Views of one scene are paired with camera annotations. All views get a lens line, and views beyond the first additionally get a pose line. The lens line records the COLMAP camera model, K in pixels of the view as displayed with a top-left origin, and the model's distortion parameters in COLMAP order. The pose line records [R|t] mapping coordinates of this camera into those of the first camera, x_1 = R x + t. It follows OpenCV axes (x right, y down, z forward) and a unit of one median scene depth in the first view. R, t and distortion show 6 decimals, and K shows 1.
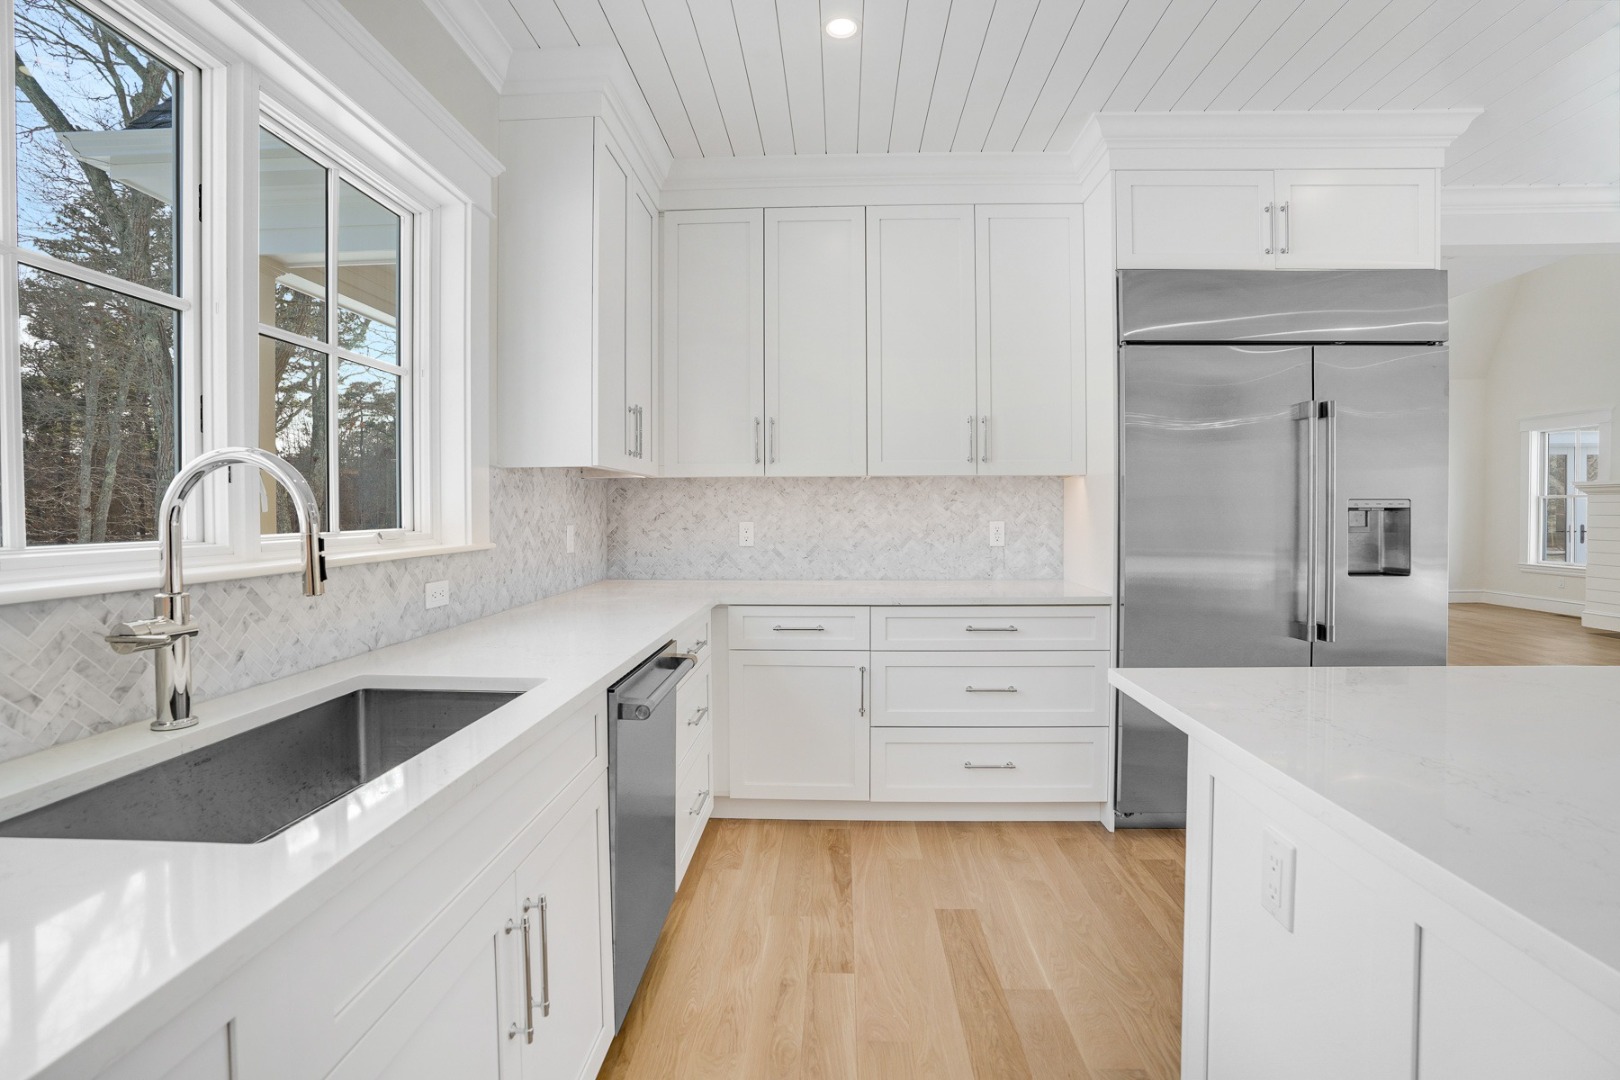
lens RADIAL K [[762.0, 0, 783.6], [0, 762.0, 526.3], [0, 0, 1]] dist [-0.038249, 0.003743]
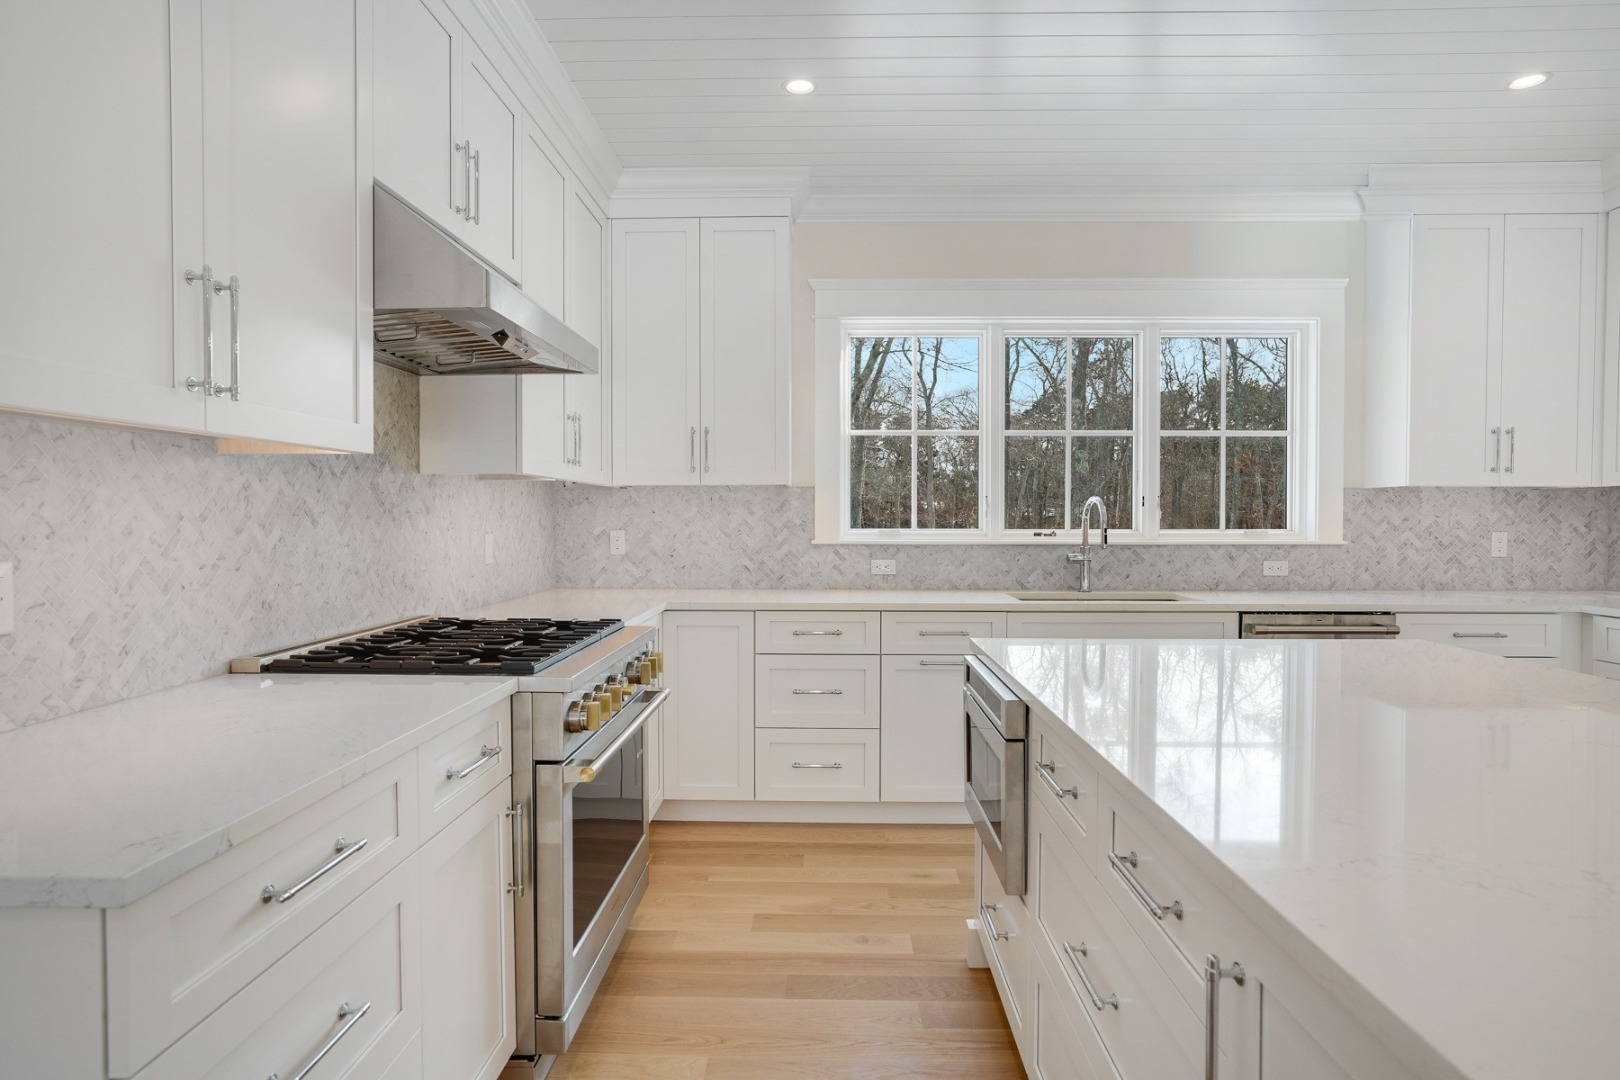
lens RADIAL K [[902.8, 0, 816.0], [0, 902.8, 530.7], [0, 0, 1]] dist [-0.028704, 0.020752]
pose [[0.016743, 0.018398, -0.999691, 0.919190], [-0.022012, 0.999595, 0.018028, -0.004690], [0.999618, 0.021703, 0.017141, -0.043027]]
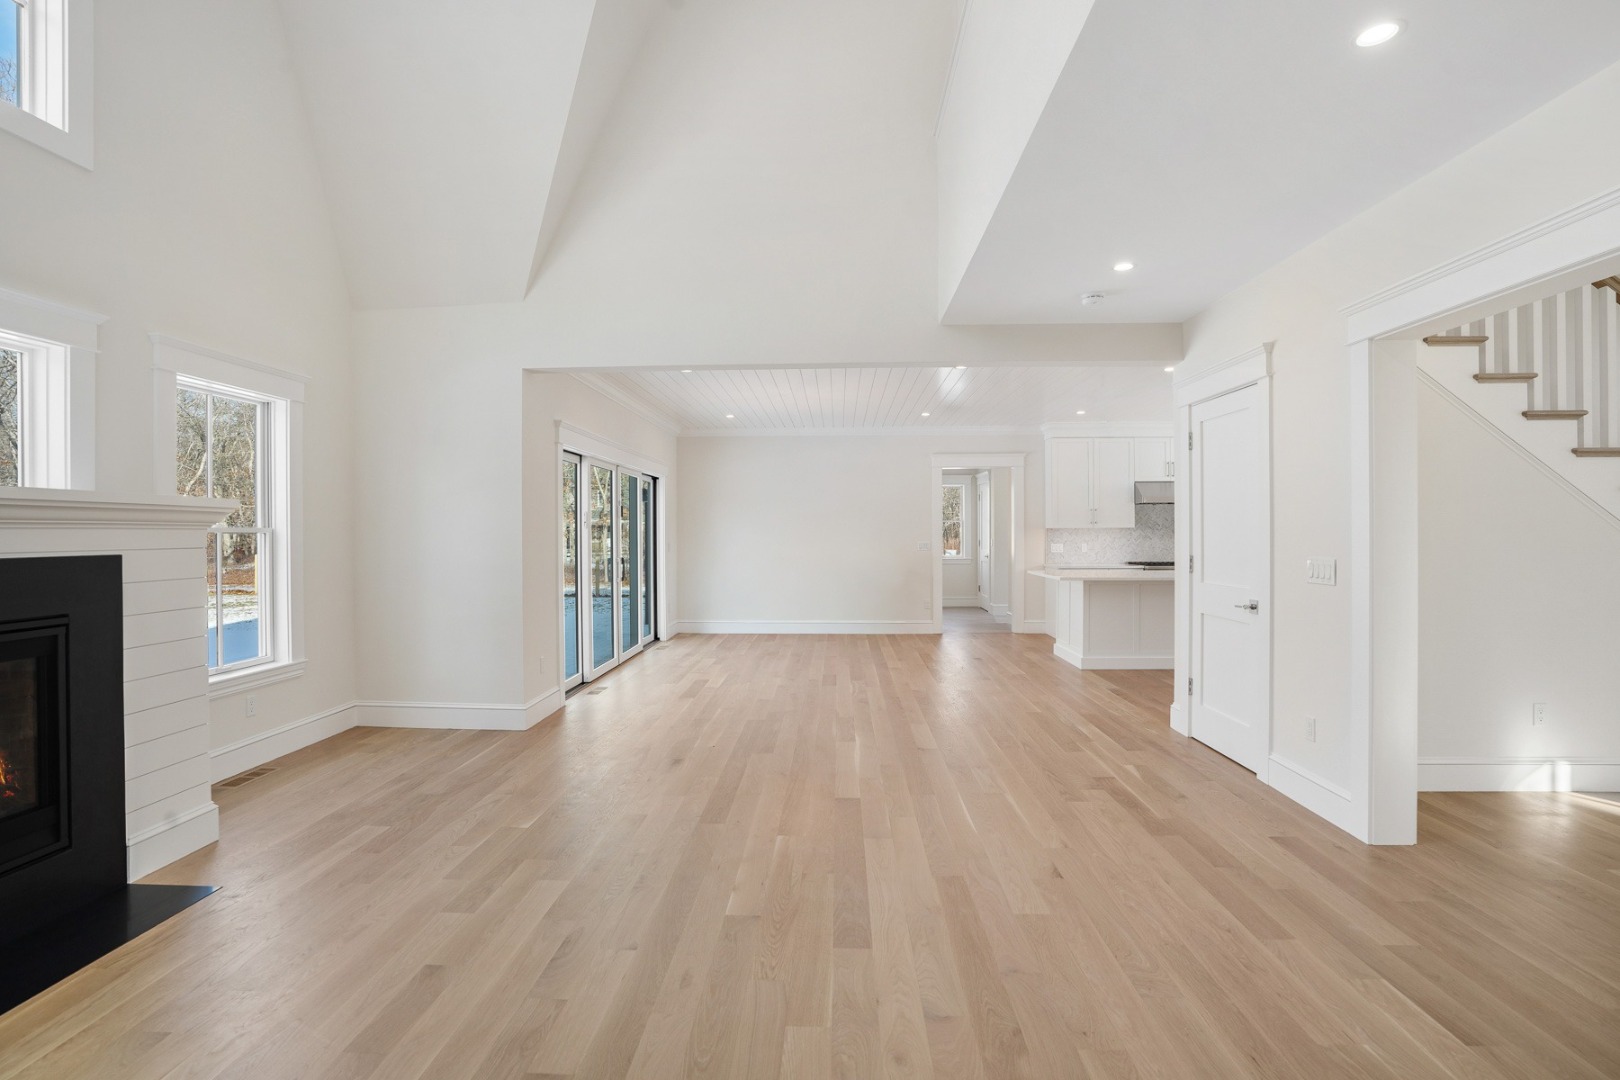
lens RADIAL K [[791.7, 0, 780.0], [0, 791.7, 537.6], [0, 0, 1]] dist [-0.053696, 0.013985]
pose [[-0.999389, 0.007022, 0.034231, 1.561835], [0.008052, 0.999516, 0.030054, -0.096149], [-0.034004, 0.030312, -0.998962, 2.597672]]
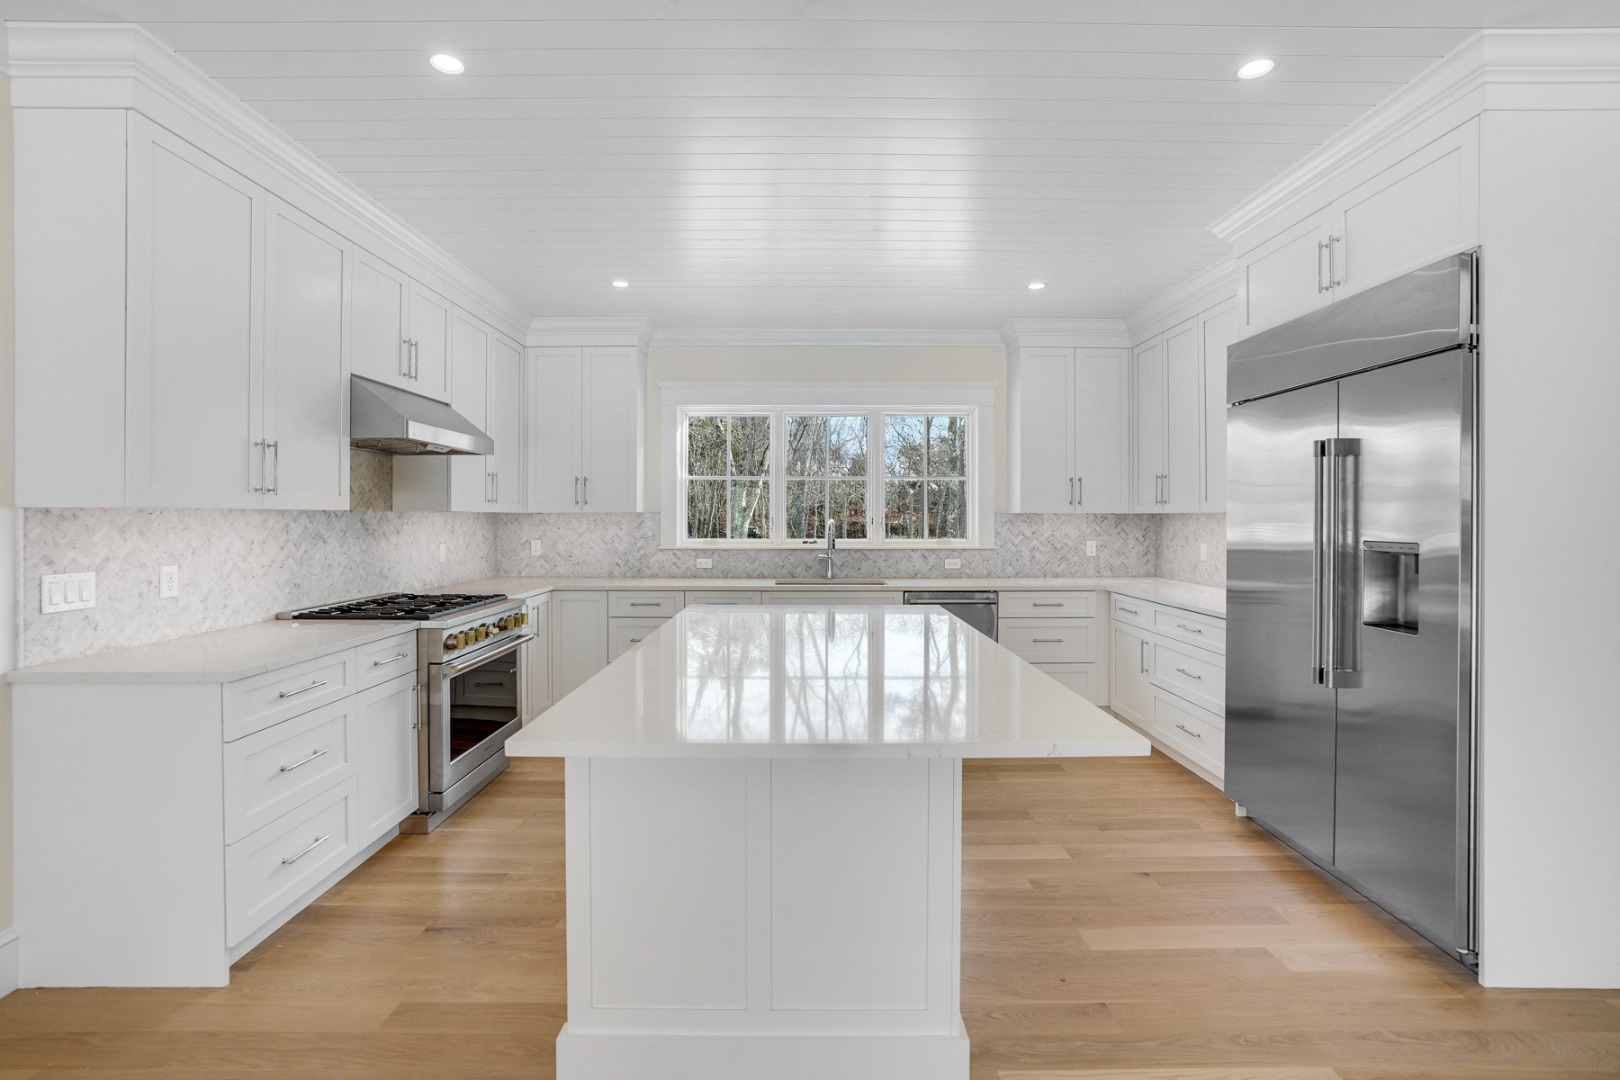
lens RADIAL K [[742.1, 0, 796.0], [0, 742.1, 515.6], [0, 0, 1]] dist [-0.017760, 0.008140]
pose [[0.028243, -0.000365, -0.999601, 1.288797], [-0.021180, 0.999775, -0.000964, -0.039617], [0.999377, 0.021199, 0.028228, 0.218036]]
